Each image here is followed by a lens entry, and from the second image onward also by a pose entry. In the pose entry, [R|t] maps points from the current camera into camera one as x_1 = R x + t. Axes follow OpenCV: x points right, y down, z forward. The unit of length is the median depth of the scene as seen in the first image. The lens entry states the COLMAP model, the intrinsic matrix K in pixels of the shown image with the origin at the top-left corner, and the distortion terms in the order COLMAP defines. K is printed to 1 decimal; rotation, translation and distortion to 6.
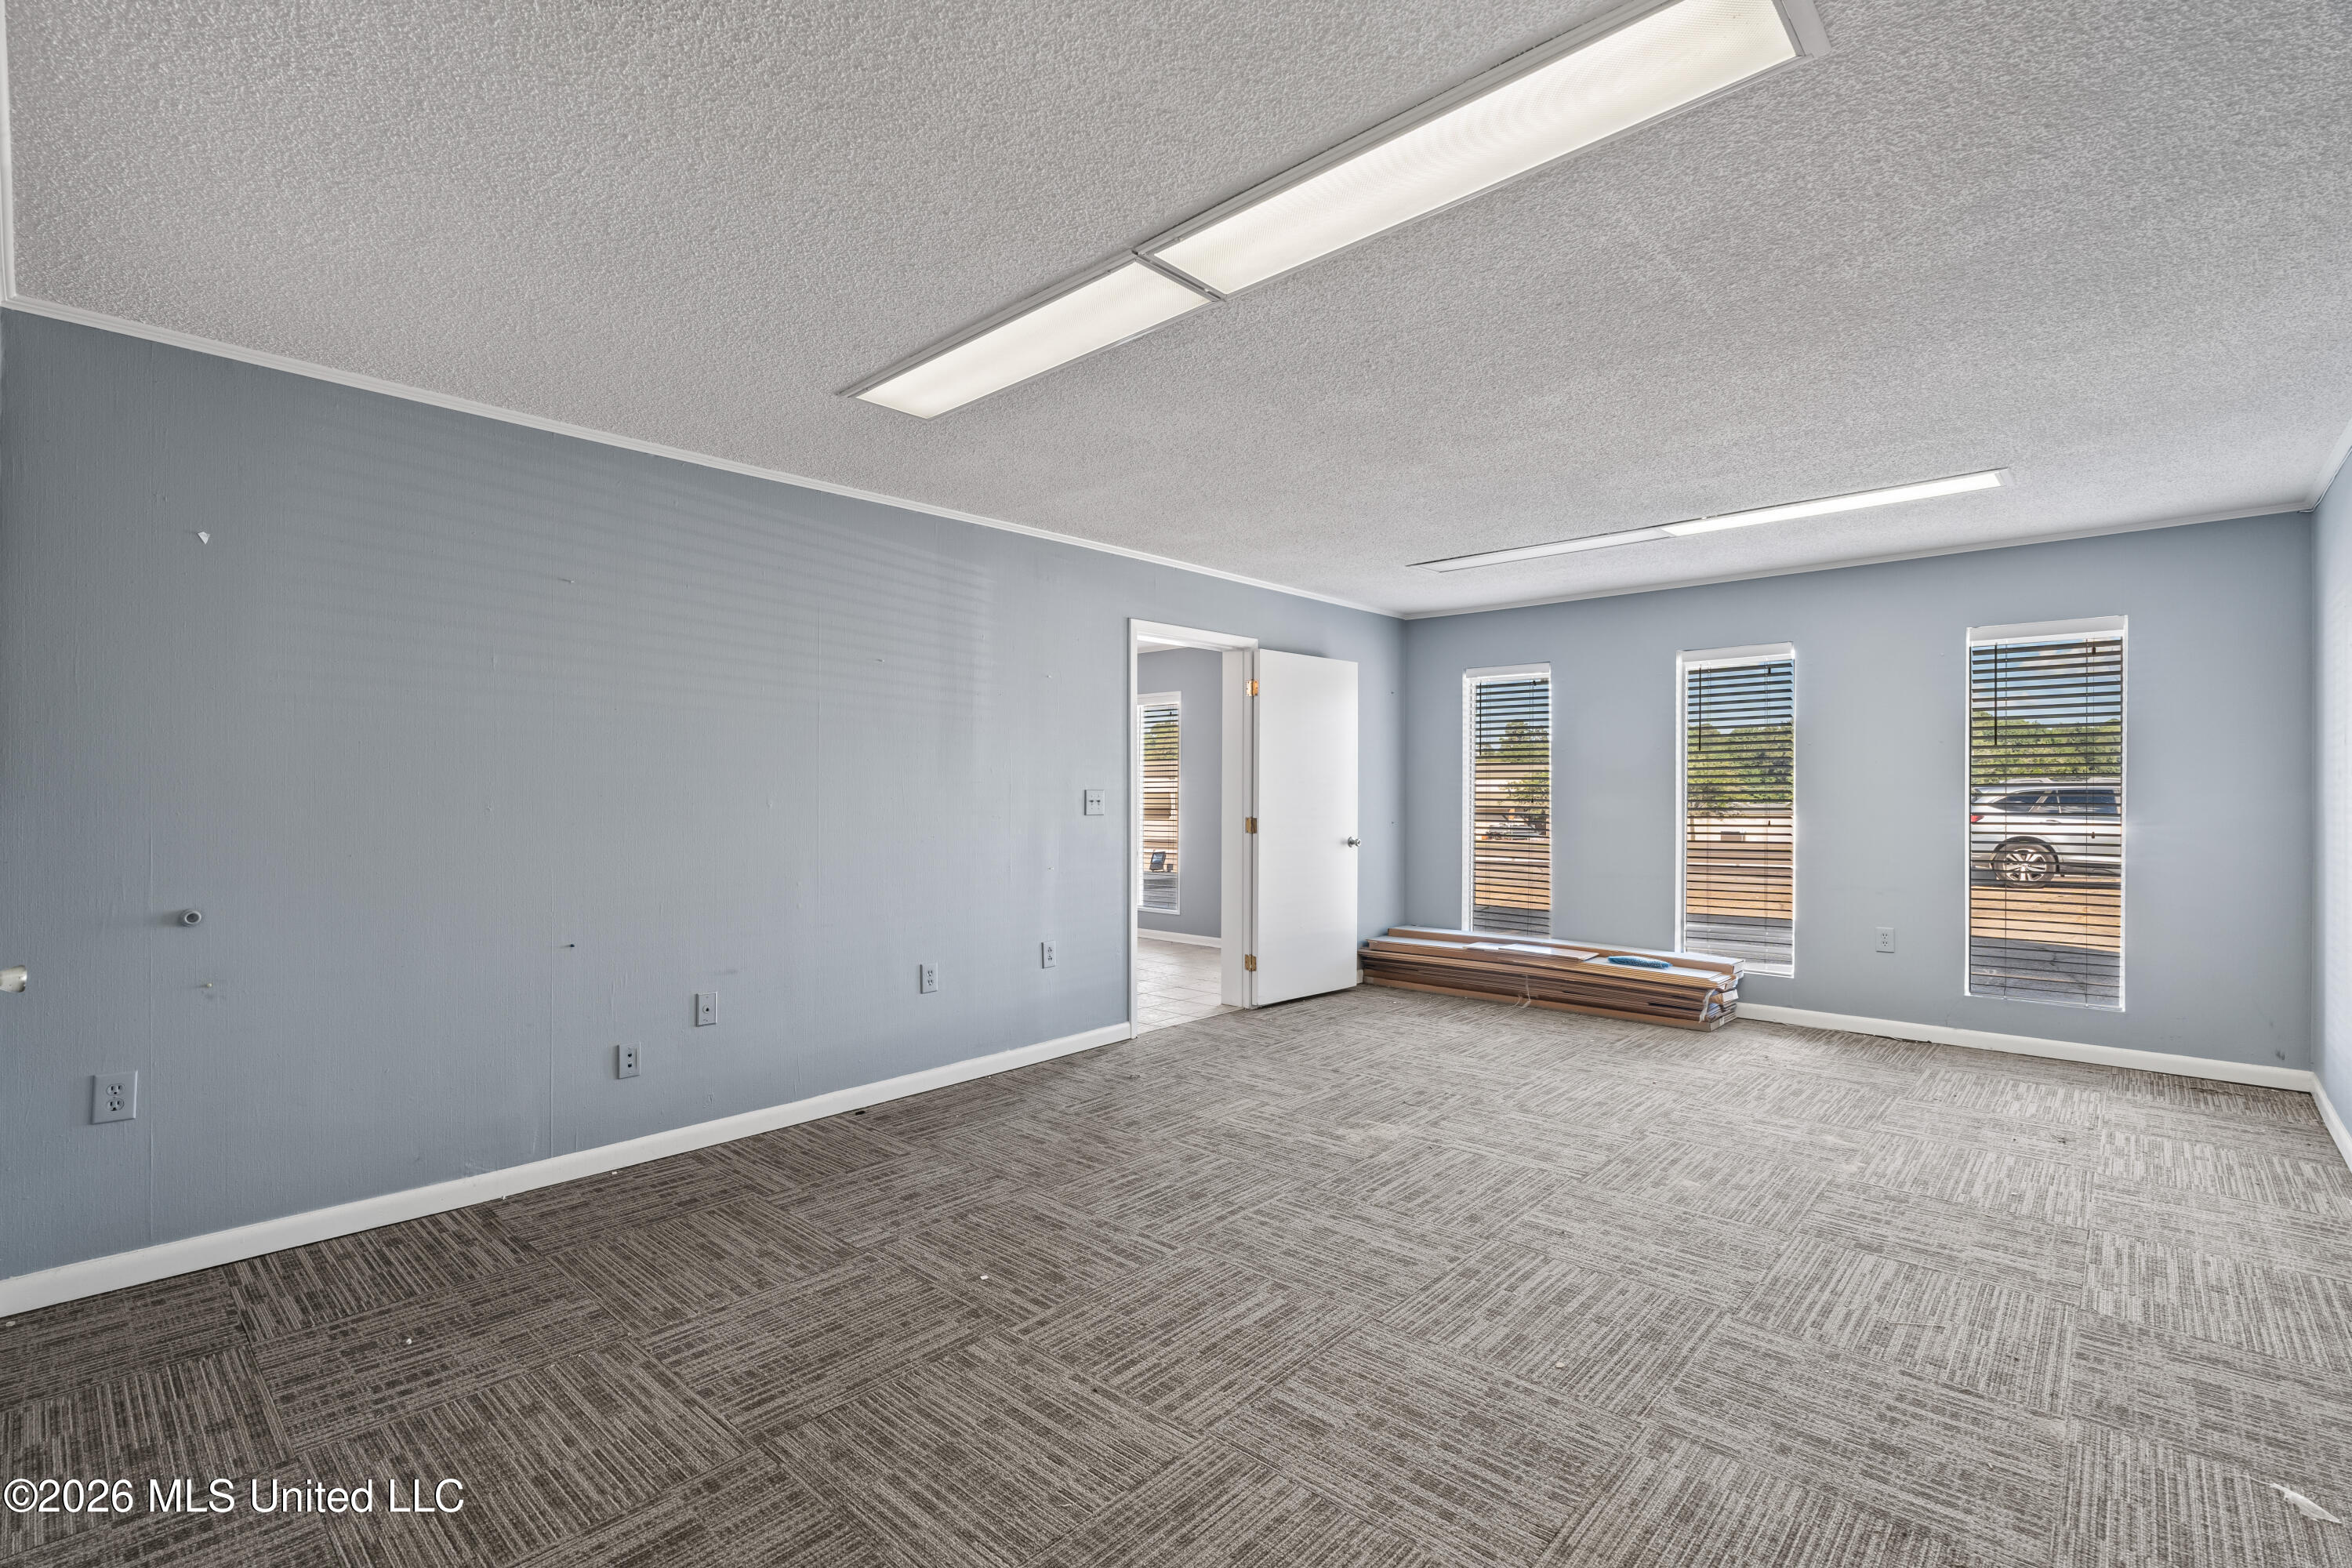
lens RADIAL K [[1062.8, 0, 1169.0], [0, 1062.8, 788.3], [0, 0, 1]] dist [-0.004787, 0.000790]
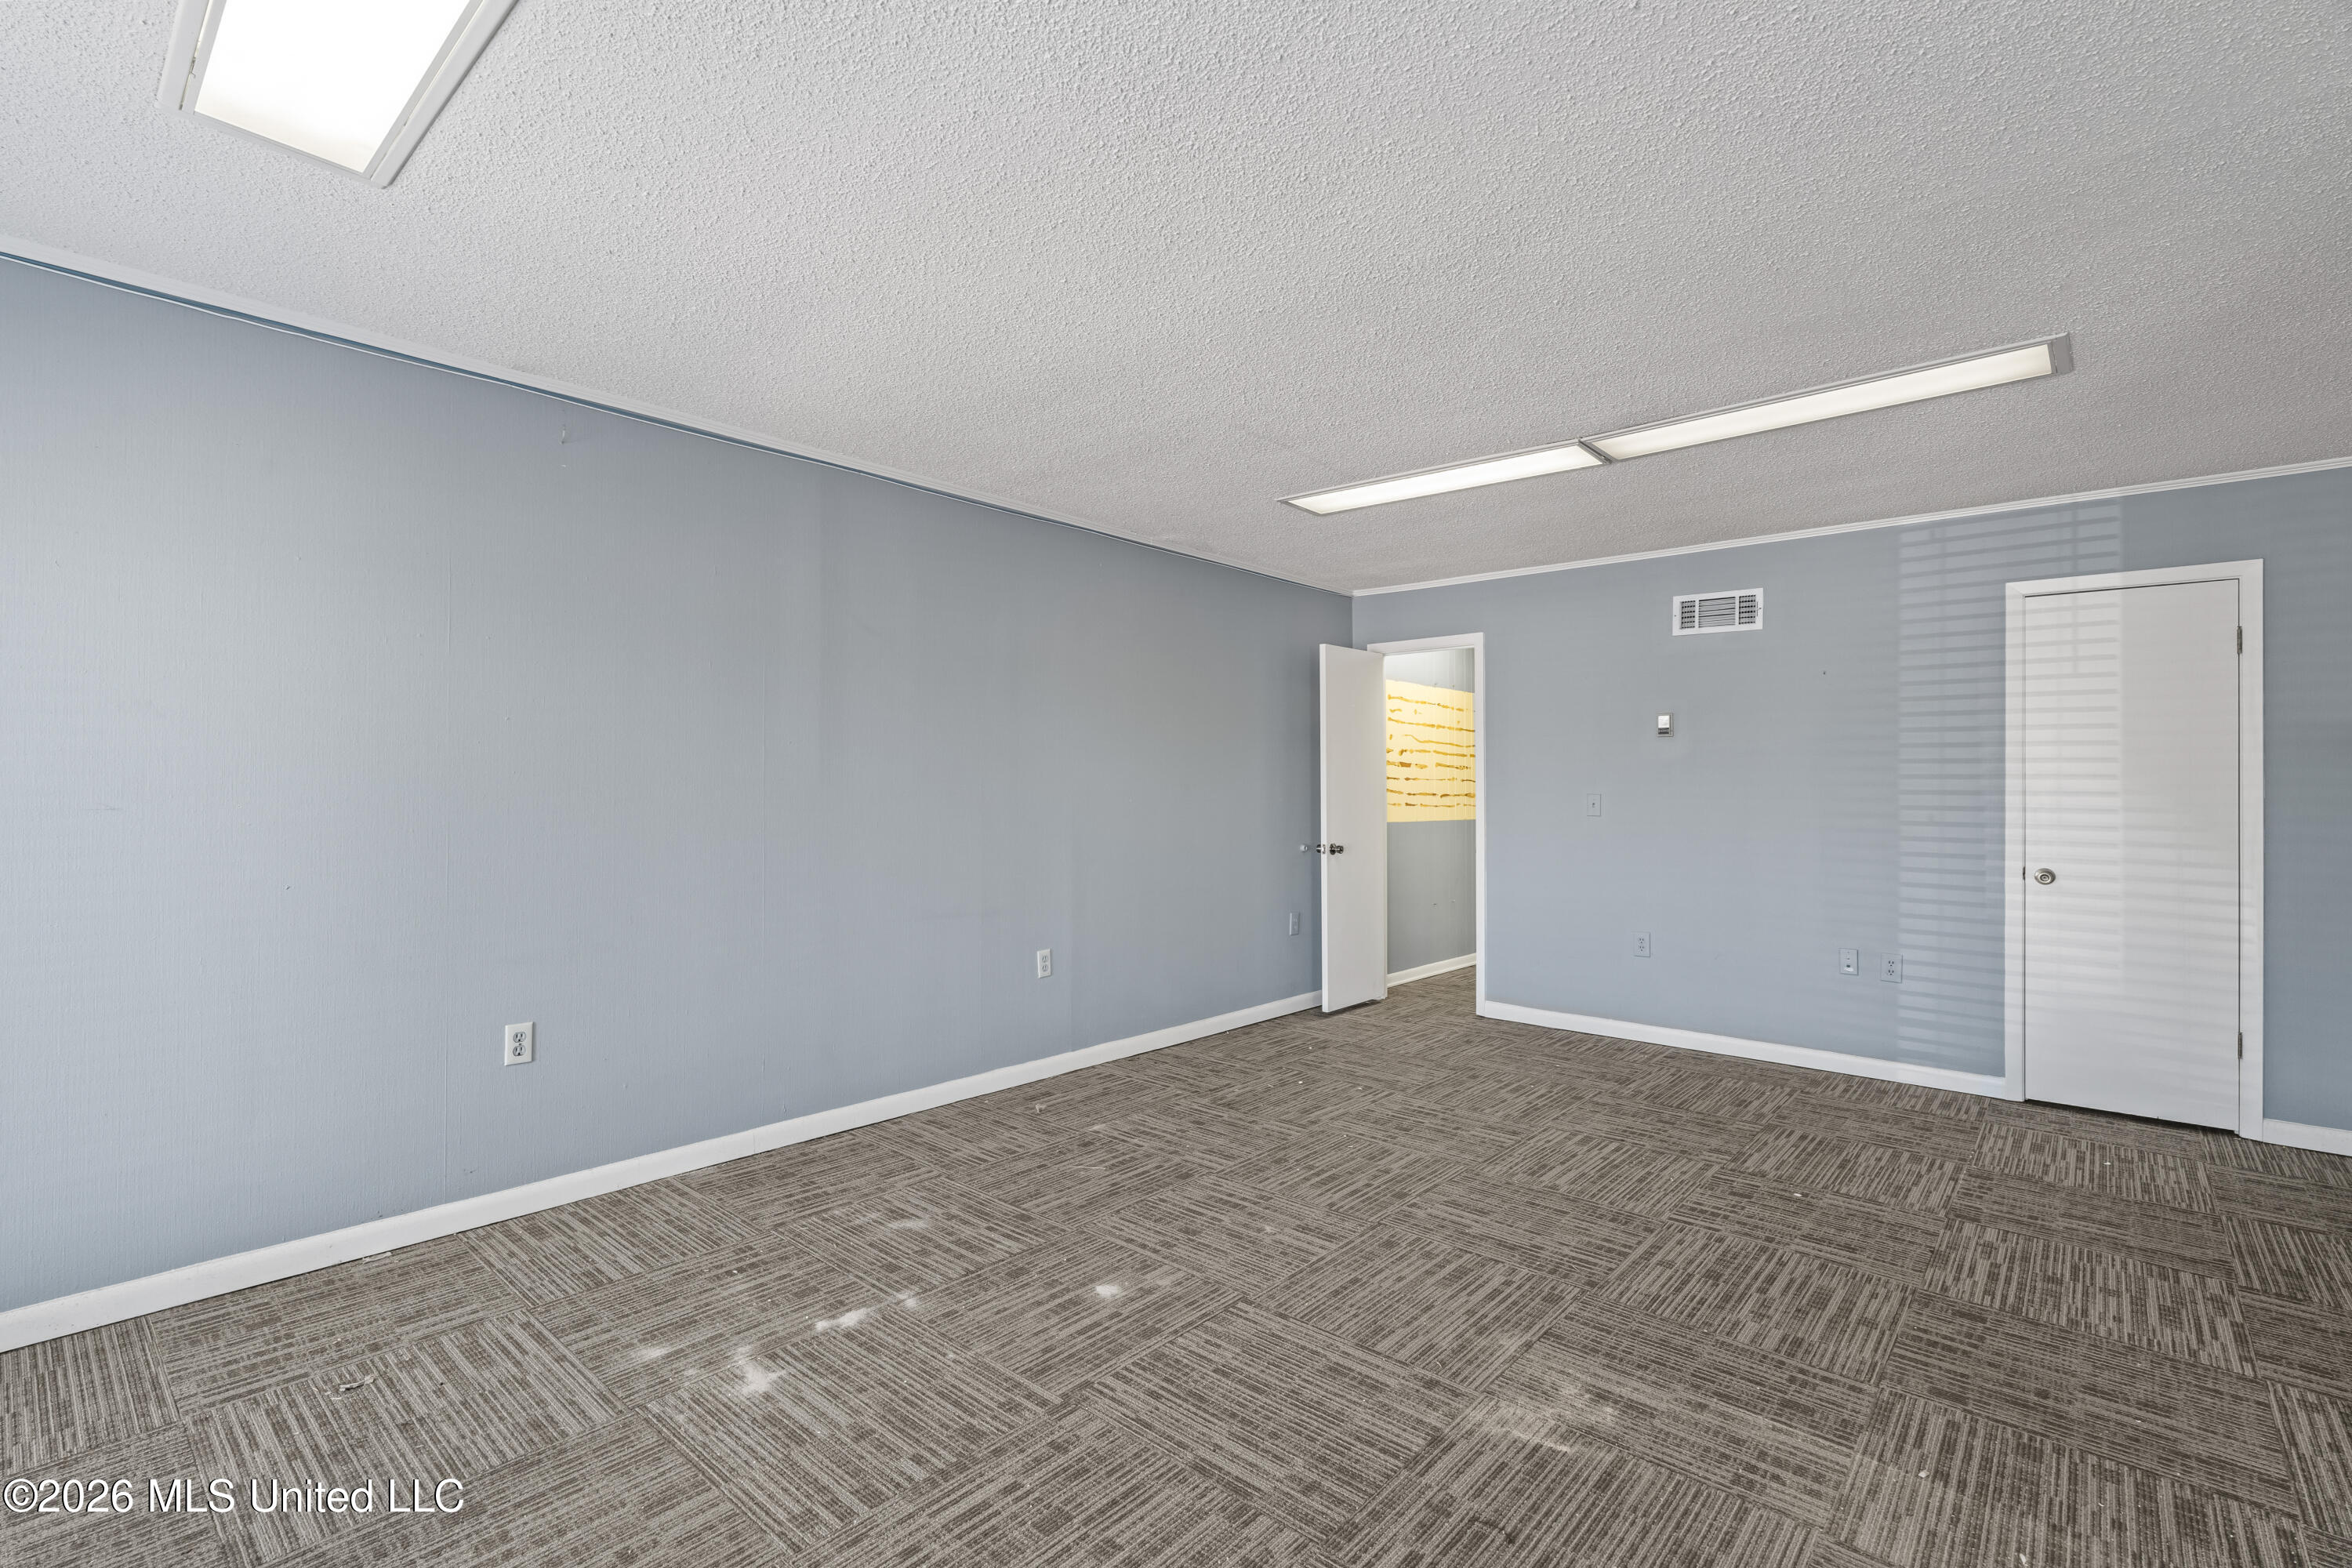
lens RADIAL K [[1062.8, 0, 1170.3], [0, 1062.8, 789.5], [0, 0, 1]] dist [-0.004787, 0.000790]
pose [[-0.999833, -0.007461, -0.016703, 0.518164], [-0.007398, 0.999965, -0.003823, 0.005654], [0.016731, -0.003699, -0.999853, 2.010877]]
